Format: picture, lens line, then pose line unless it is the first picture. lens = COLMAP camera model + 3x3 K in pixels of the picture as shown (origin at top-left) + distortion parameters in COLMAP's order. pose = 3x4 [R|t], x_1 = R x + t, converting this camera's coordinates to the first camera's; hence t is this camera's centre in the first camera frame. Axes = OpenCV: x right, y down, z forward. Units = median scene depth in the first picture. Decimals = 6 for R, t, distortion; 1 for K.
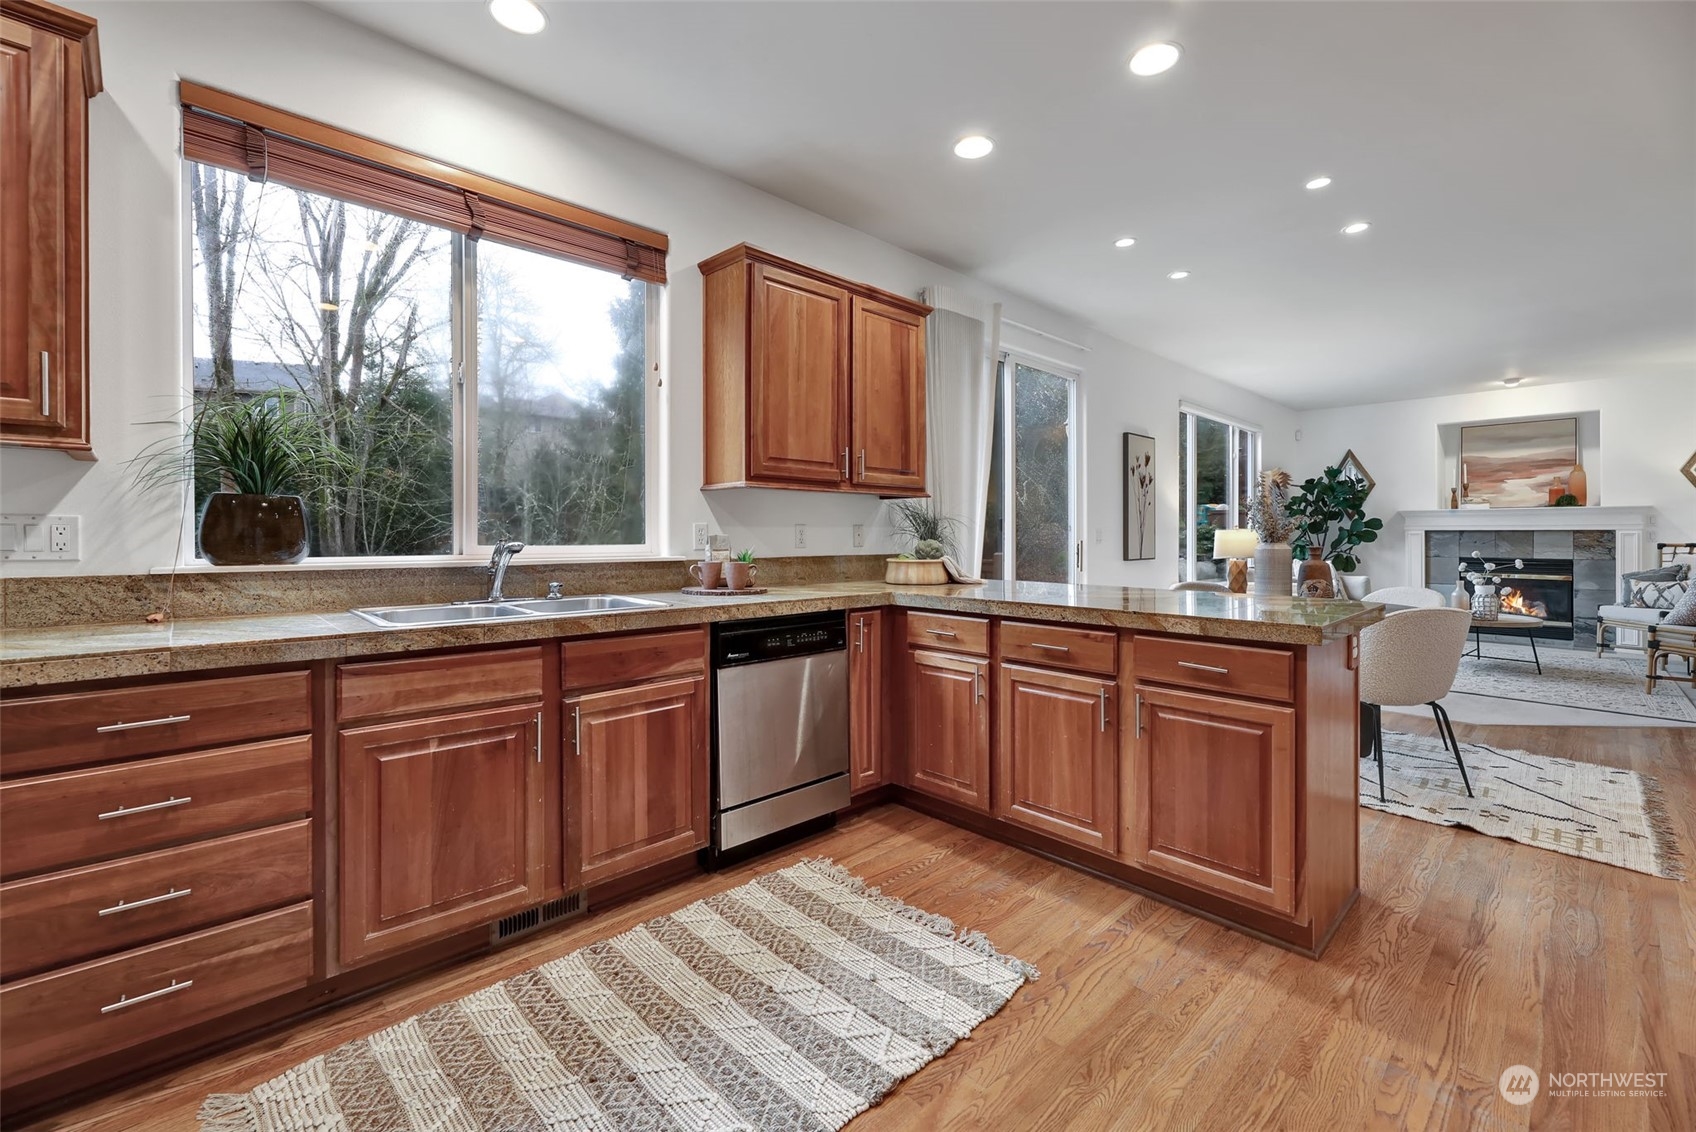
lens RADIAL K [[718.0, 0, 852.7], [0, 718.0, 534.2], [0, 0, 1]] dist [-0.000464, -0.000811]
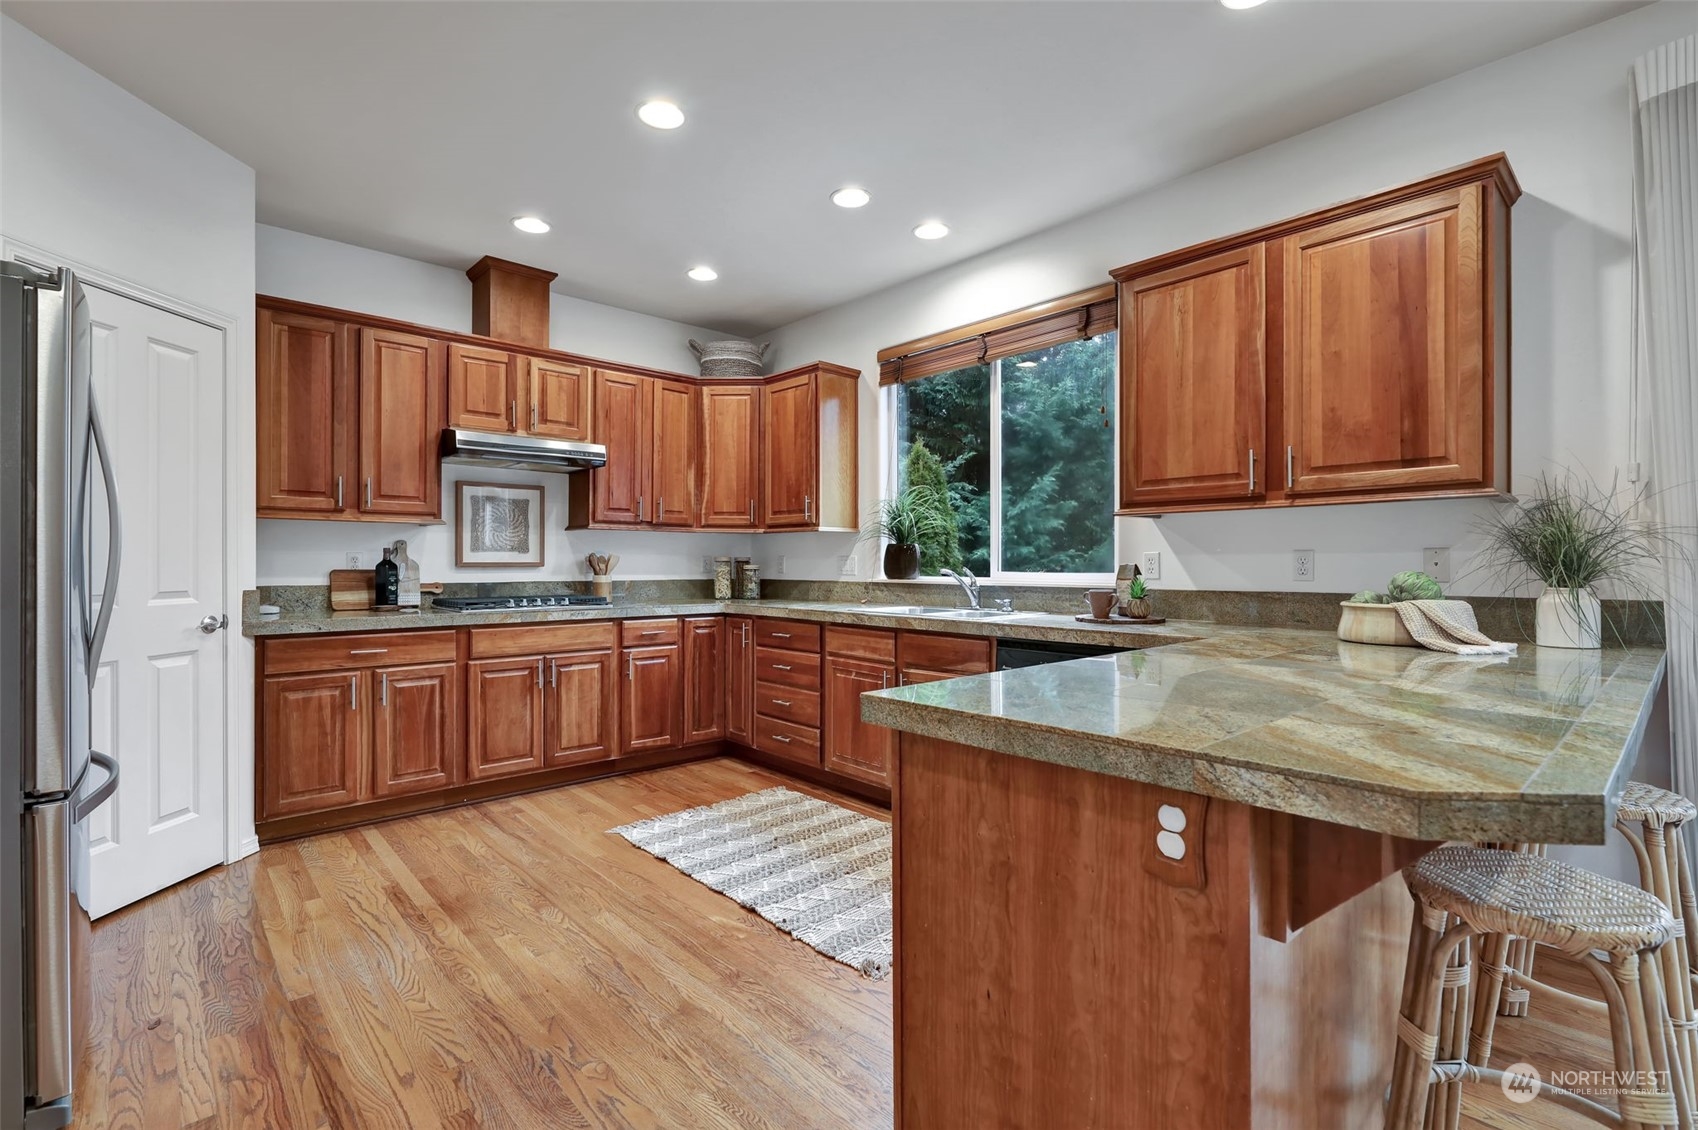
lens RADIAL K [[775.6, 0, 831.8], [0, 775.6, 546.7], [0, 0, 1]] dist [-0.000097, -0.000500]
pose [[-0.050345, -0.022149, -0.998486, 0.975444], [0.001193, 0.999752, -0.022237, 0.000130], [0.998731, -0.002311, -0.050306, 0.689912]]
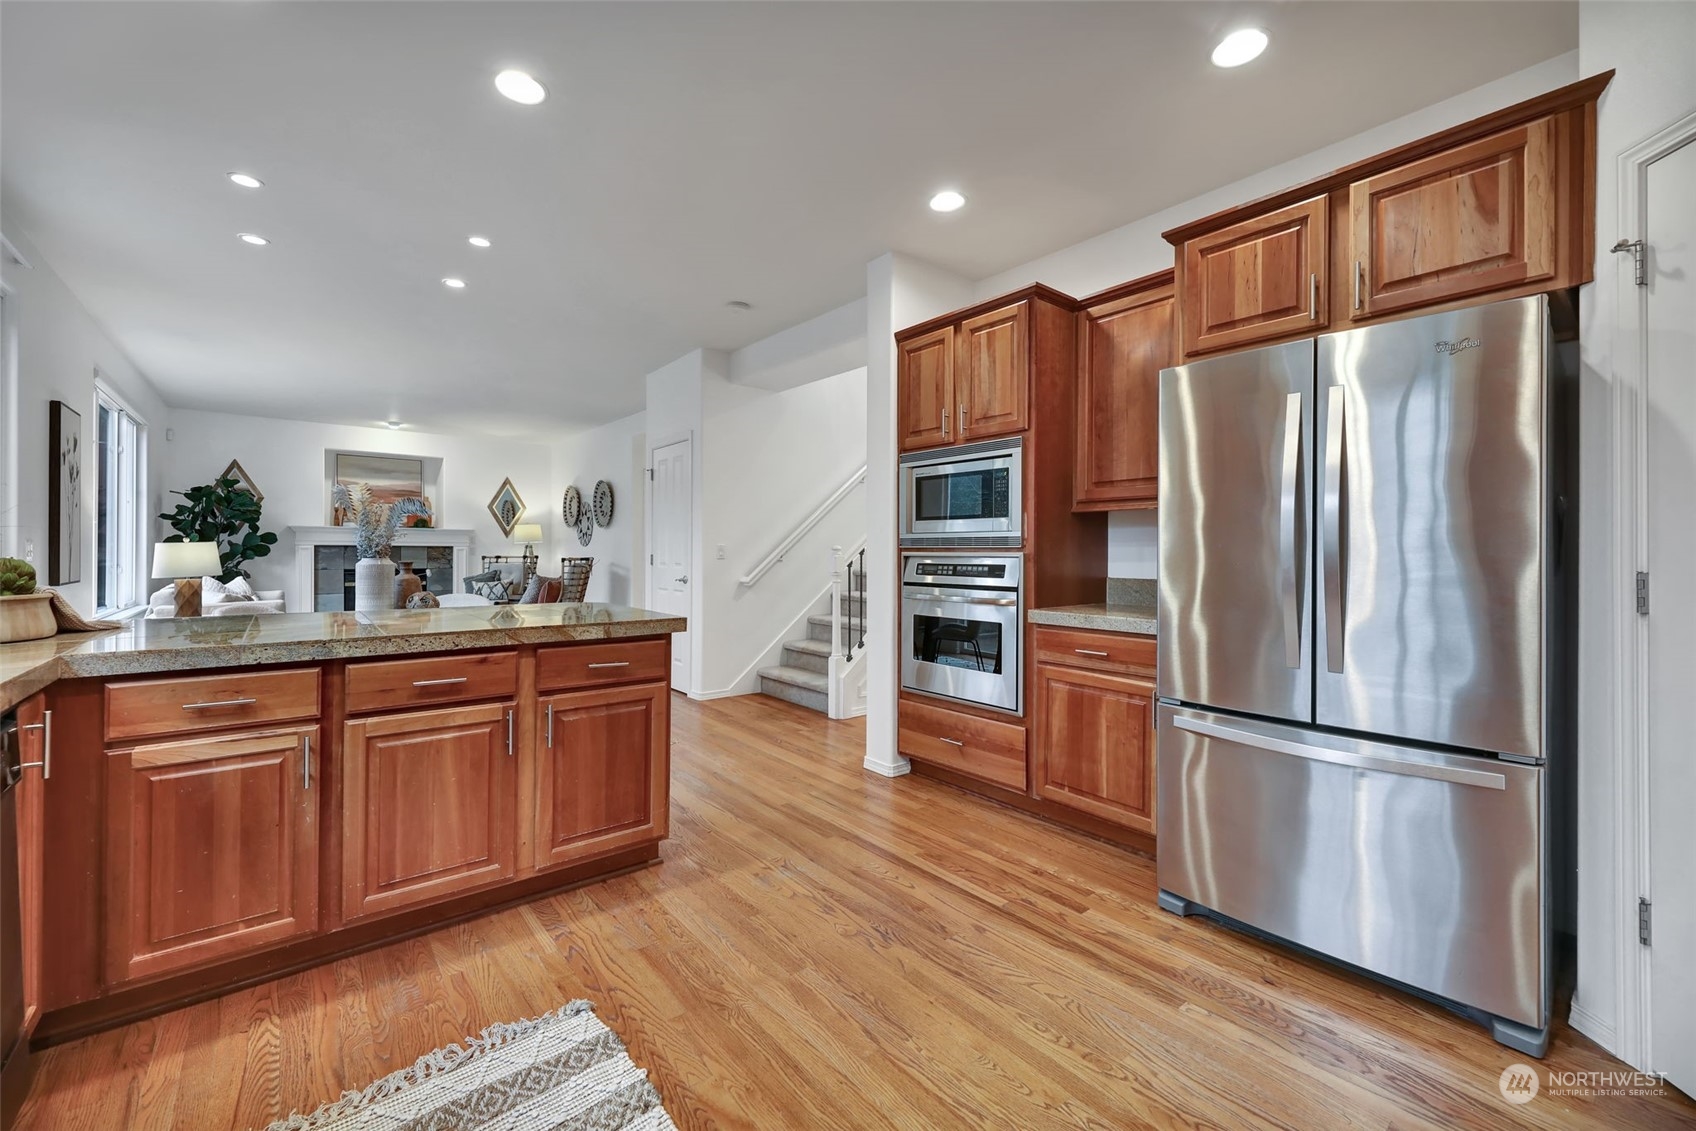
lens RADIAL K [[665.0, 0, 843.3], [0, 665.0, 553.4], [0, 0, 1]] dist [-0.002149, -0.000452]
pose [[0.077759, -0.002221, 0.996970, -0.425462], [-0.006006, 0.999978, 0.002697, -0.001814], [-0.996954, -0.006197, 0.077744, 0.402708]]
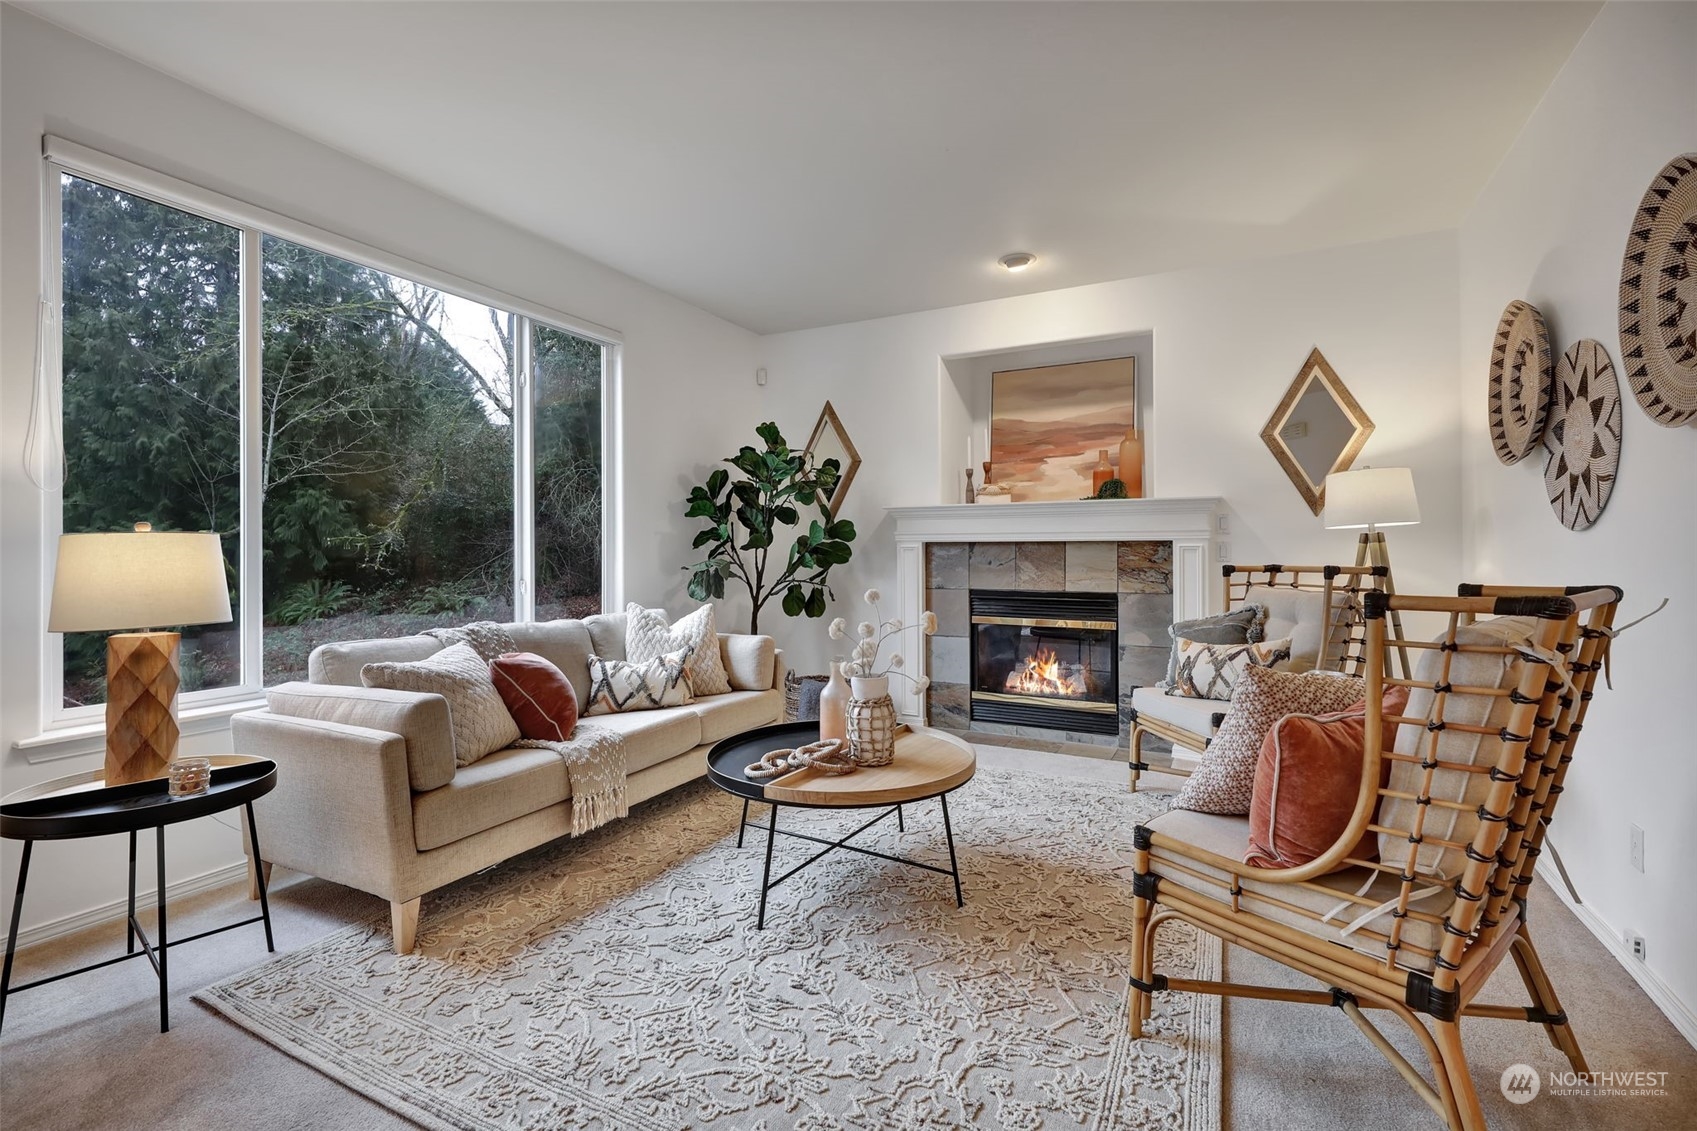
lens RADIAL K [[775.1, 0, 831.3], [0, 775.1, 547.2], [0, 0, 1]] dist [-0.000097, -0.000500]
pose [[0.951493, -0.002683, 0.307658, 1.679504], [0.002972, 0.999995, -0.000470, -0.003764], [-0.307656, 0.001361, 0.951497, 1.360256]]
